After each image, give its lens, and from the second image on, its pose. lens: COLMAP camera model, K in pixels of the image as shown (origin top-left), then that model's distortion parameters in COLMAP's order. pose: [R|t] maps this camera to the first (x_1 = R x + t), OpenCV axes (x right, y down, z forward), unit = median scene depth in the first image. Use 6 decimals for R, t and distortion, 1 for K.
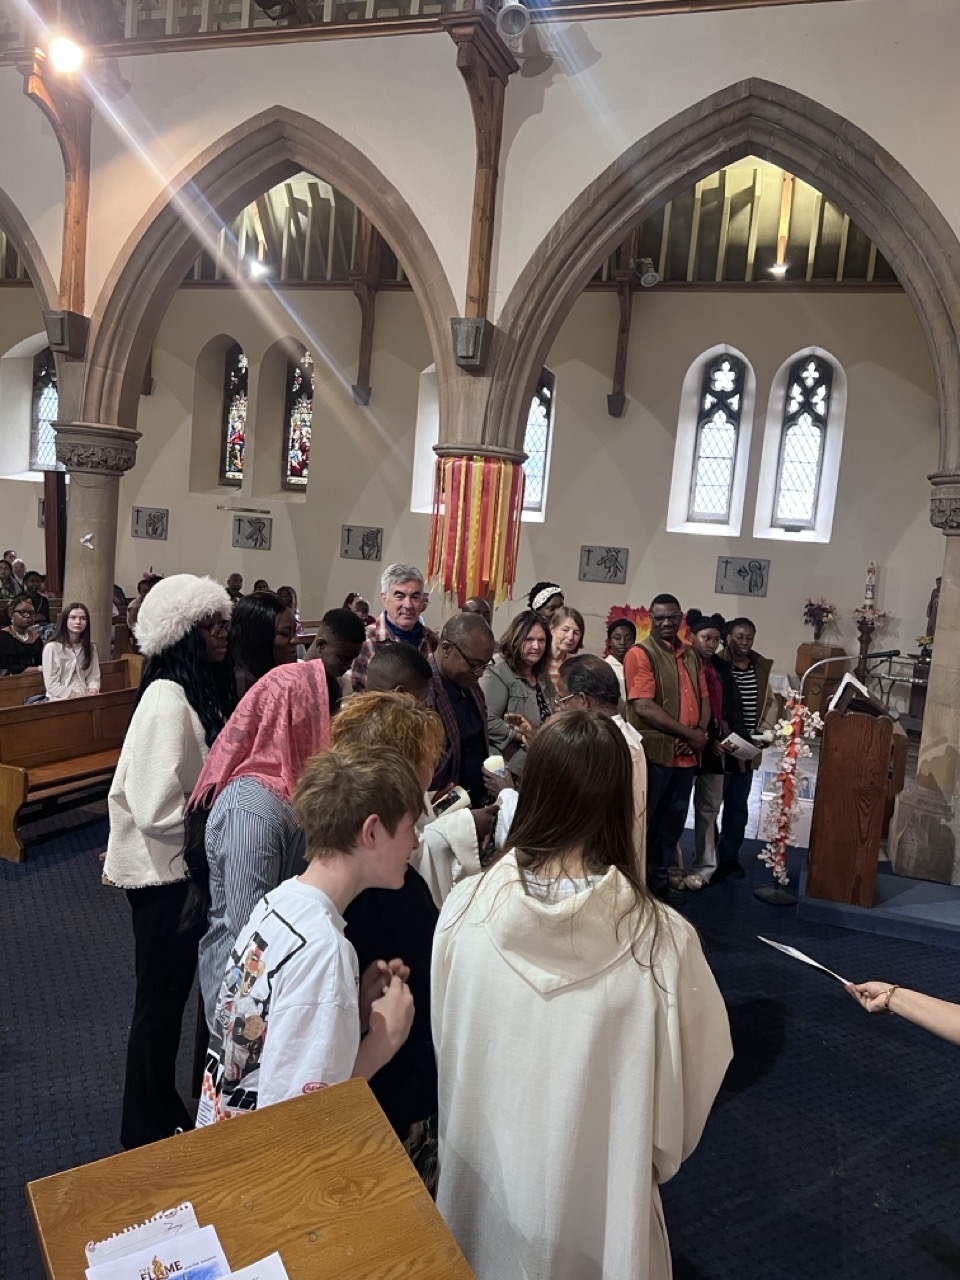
lens RADIAL K [[973.2, 0, 483.3], [0, 973.2, 628.5], [0, 0, 1]] dist [0.060026, -0.073788]
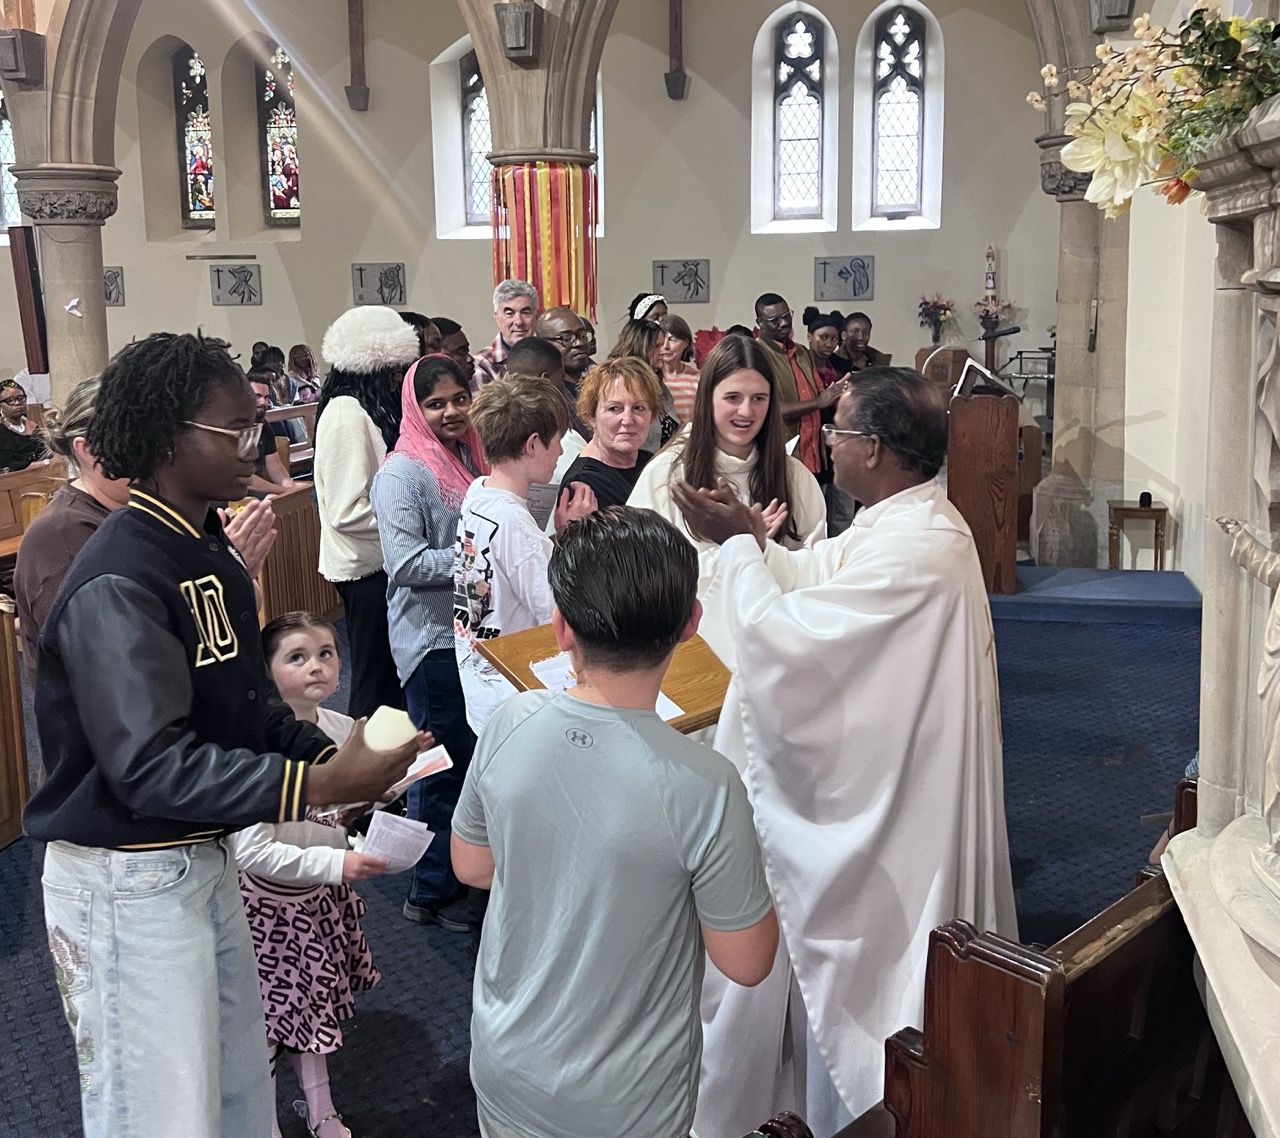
lens RADIAL K [[1316.3, 0, 627.5], [0, 1316.3, 459.3], [0, 0, 1]] dist [0.047253, 0.000000]
pose [[0.989619, -0.110965, 0.091326, -0.045795], [0.106259, 0.992822, 0.054890, 0.021384], [-0.096762, -0.044616, 0.994307, -0.133679]]
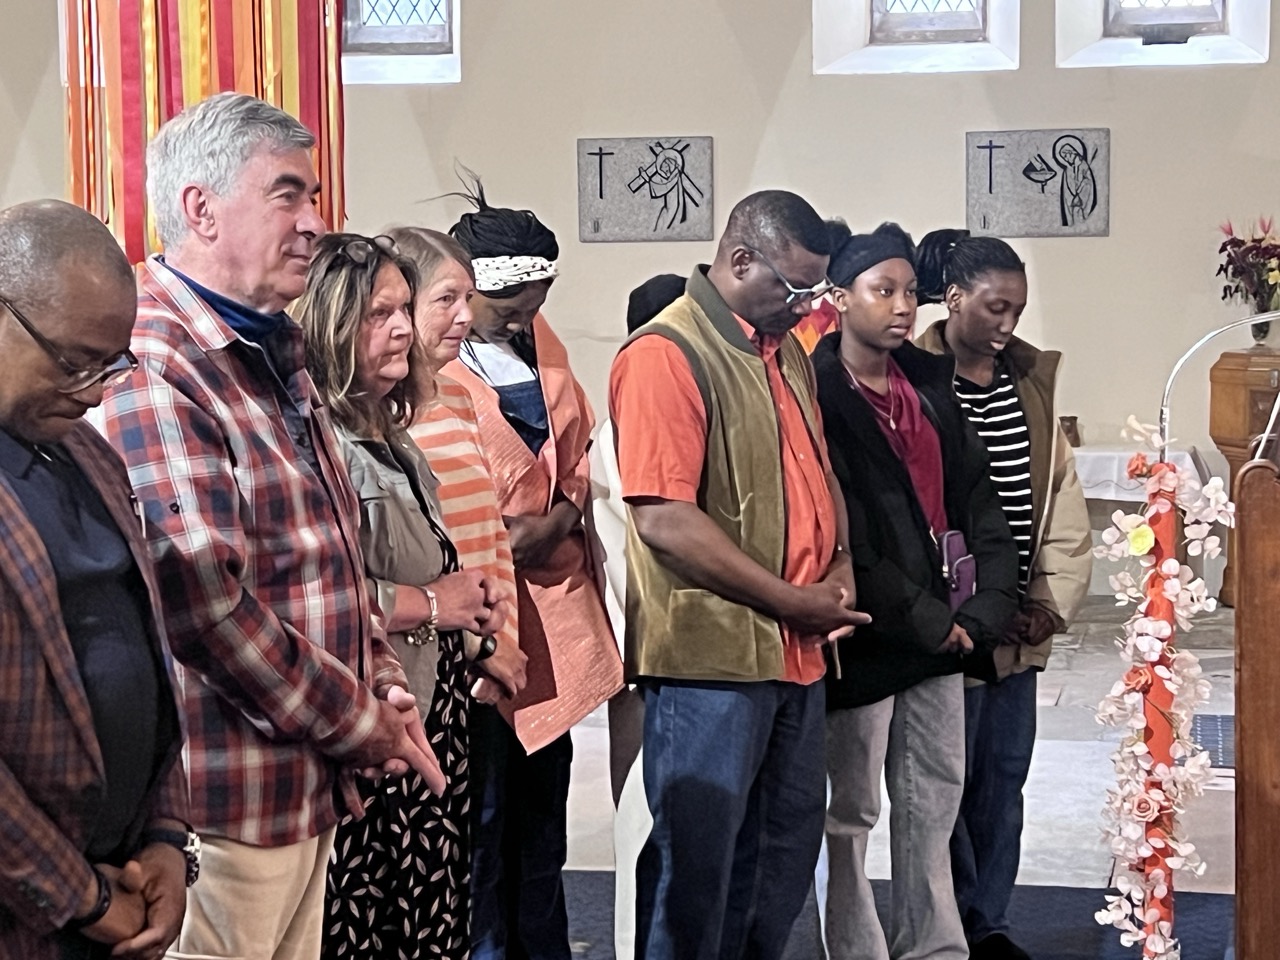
lens RADIAL K [[2777.6, 0, 676.4], [0, 2777.6, 457.8], [0, 0, 1]] dist [0.143269, 0.000000]
pose [[0.989774, -0.103721, 0.097922, 0.031332], [0.103963, 0.994578, 0.002650, 0.030858], [-0.097666, 0.007557, 0.995191, 0.021561]]
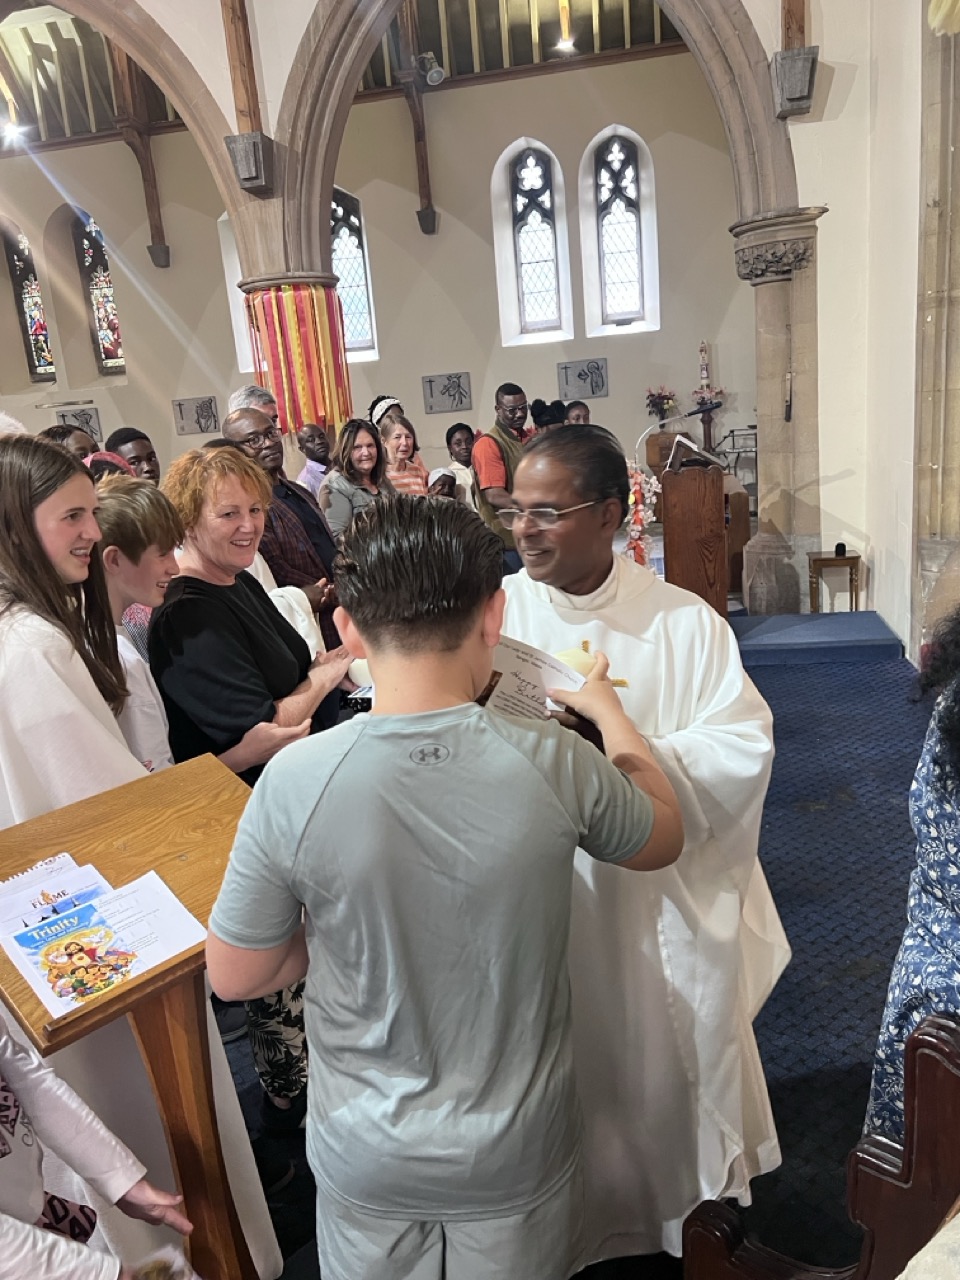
lens RADIAL K [[973.2, 0, 473.0], [0, 973.2, 647.2], [0, 0, 1]] dist [0.060026, -0.073788]
pose [[0.975884, -0.200413, 0.086522, 0.013413], [0.184592, 0.969208, 0.162979, 0.031123], [-0.116521, -0.143077, 0.982828, -0.016743]]
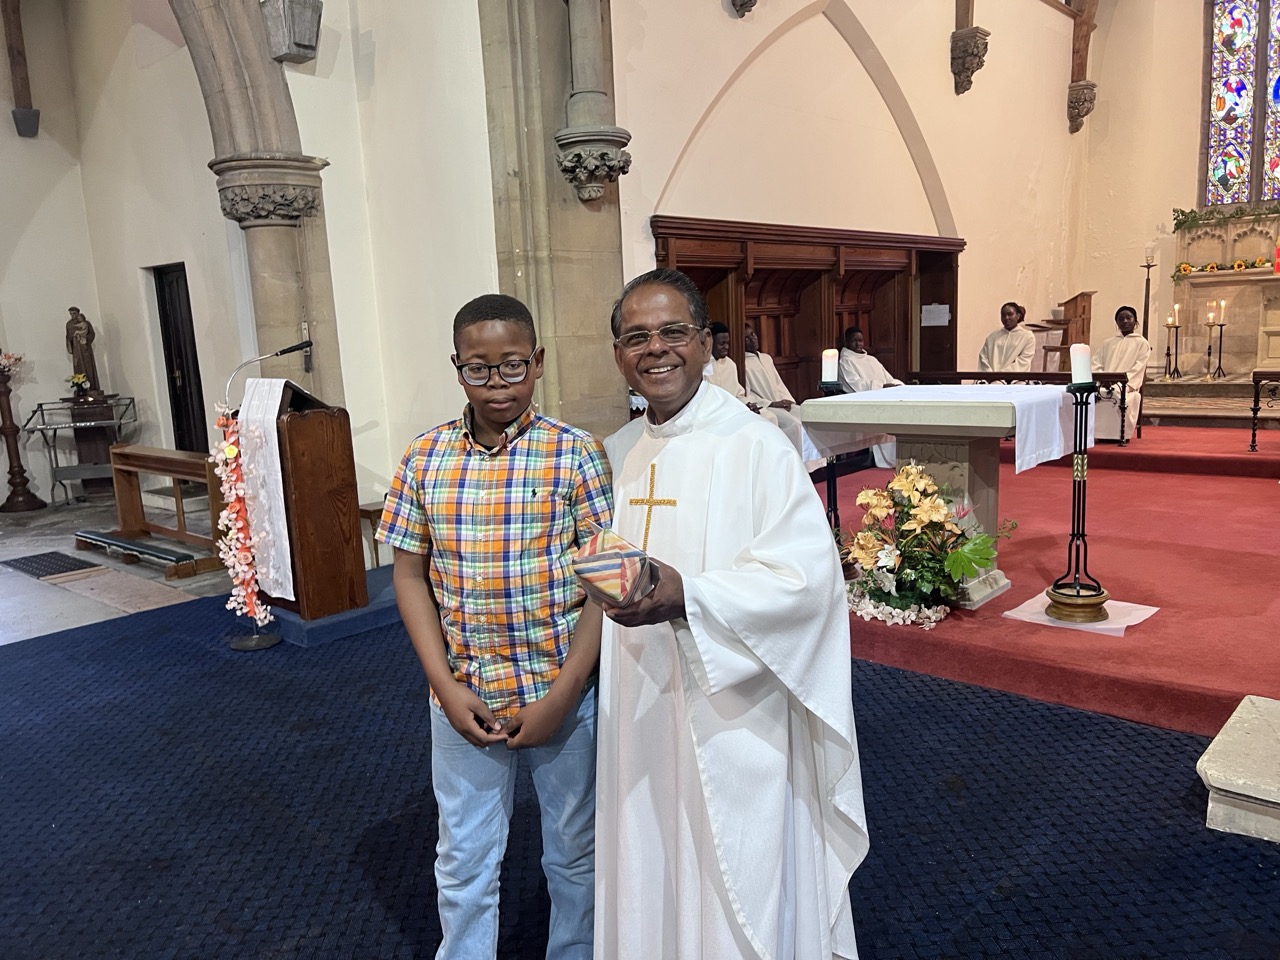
lens RADIAL K [[973.2, 0, 601.4], [0, 973.2, 492.3], [0, 0, 1]] dist [0.060026, -0.073788]
pose [[0.400396, -0.243296, 0.883453, -0.178064], [0.160370, 0.967834, 0.193852, 0.014097], [-0.902200, 0.064062, 0.426534, 0.196669]]
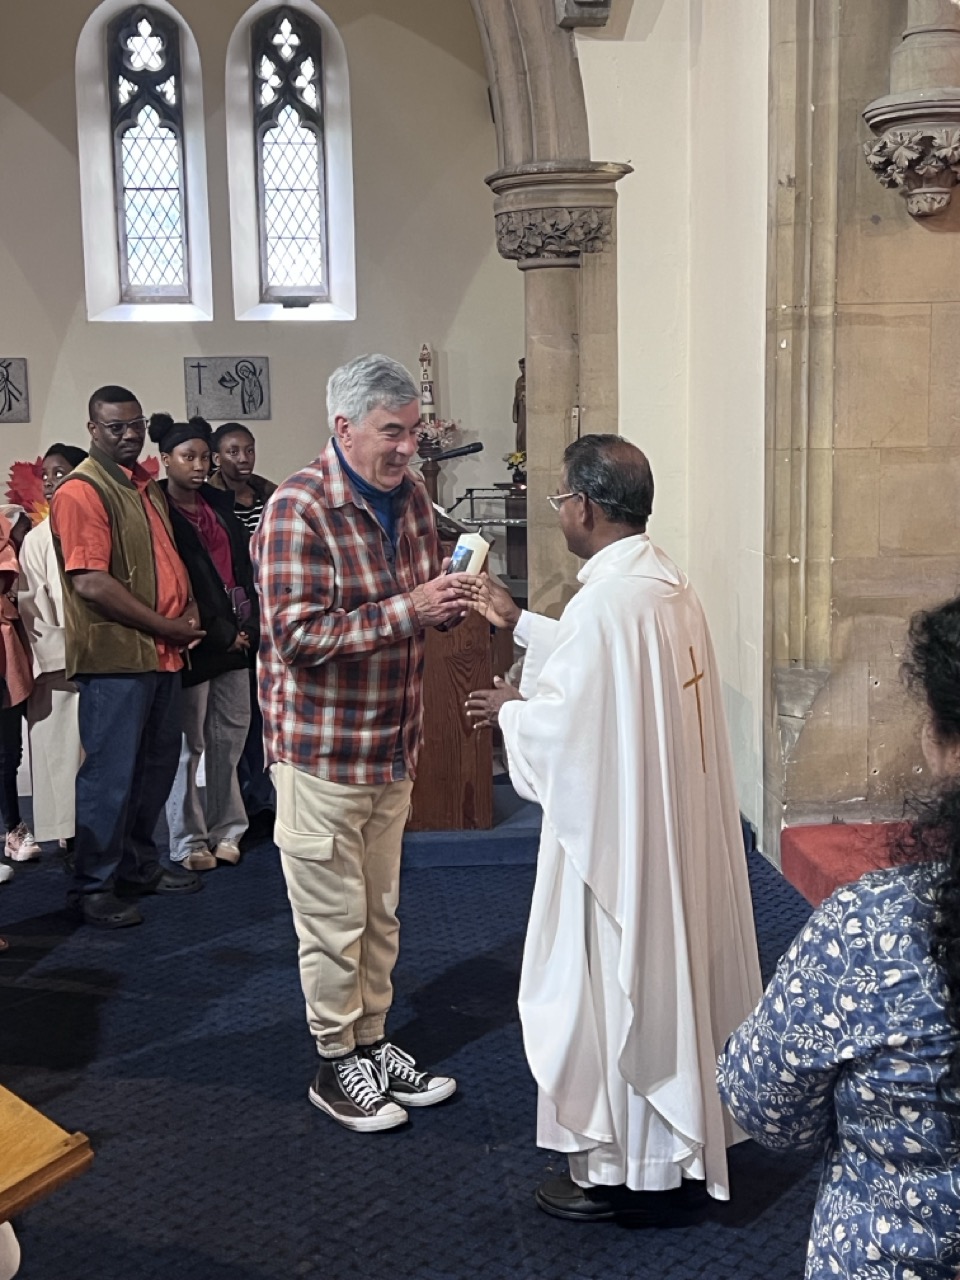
lens RADIAL K [[1717.6, 0, 504.0], [0, 1717.6, 632.4], [0, 0, 1]] dist [0.079823, 0.000000]
pose [[0.906841, -0.150969, 0.393508, -0.019403], [0.128159, 0.988208, 0.083781, 0.029596], [-0.401516, -0.025544, 0.915496, -0.035899]]
